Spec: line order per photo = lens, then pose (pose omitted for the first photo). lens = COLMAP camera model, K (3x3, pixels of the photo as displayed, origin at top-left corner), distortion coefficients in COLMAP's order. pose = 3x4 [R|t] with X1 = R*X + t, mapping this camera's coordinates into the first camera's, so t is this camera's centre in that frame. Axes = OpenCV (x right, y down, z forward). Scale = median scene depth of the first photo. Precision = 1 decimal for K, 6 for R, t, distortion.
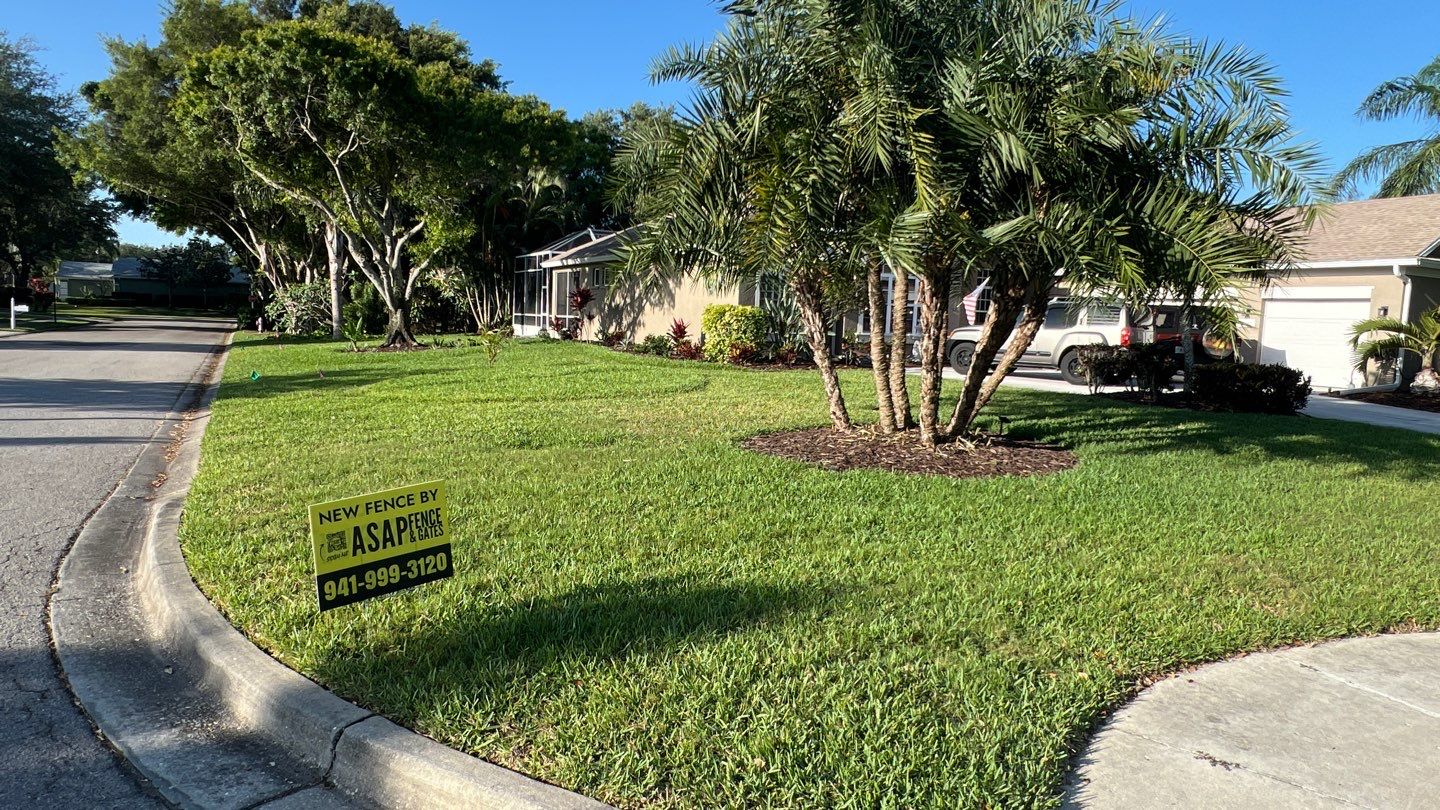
lens RADIAL K [[673.3, 0, 720.0], [0, 673.3, 405.0], [0, 0, 1]] dist [-0.079379, 0.000048]
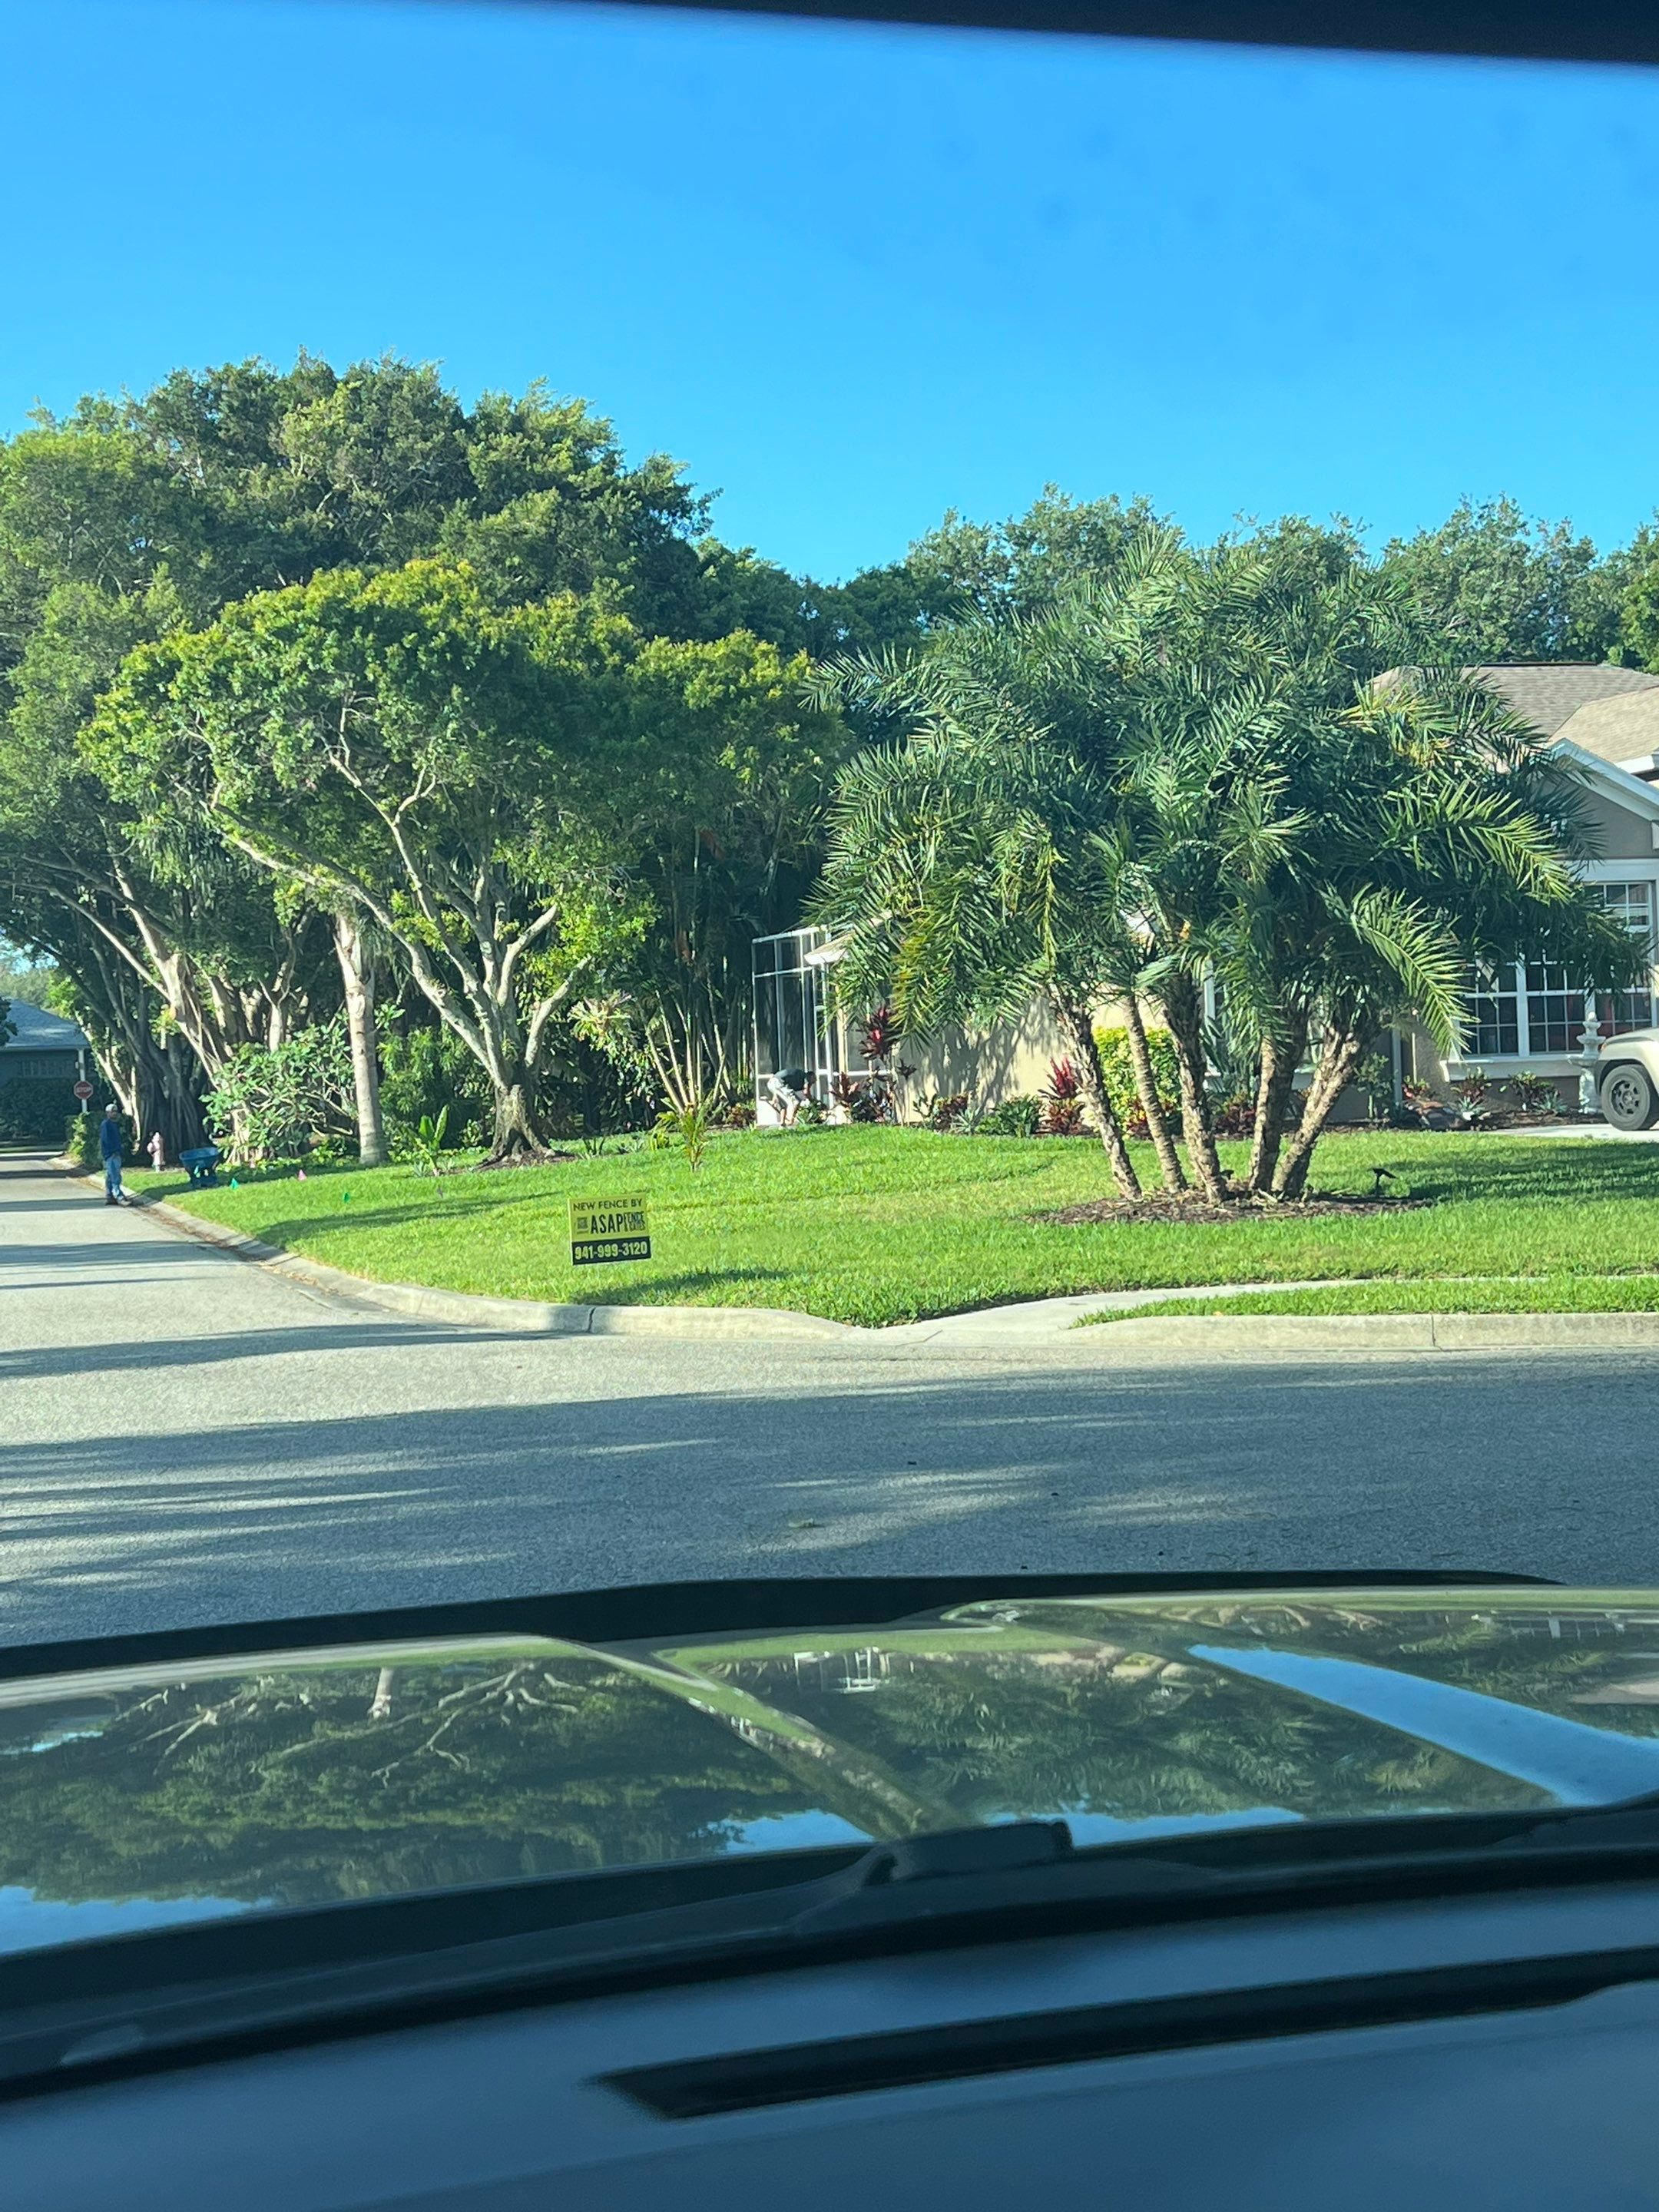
lens RADIAL K [[1838.5, 0, 829.5], [0, 1838.5, 1106.0], [0, 0, 1]] dist [0.000065, -0.000372]
pose [[0.962420, -0.079194, -0.259763, 0.099255], [0.051509, 0.992405, -0.111713, 0.037064], [0.266637, 0.094134, 0.959189, -0.264446]]
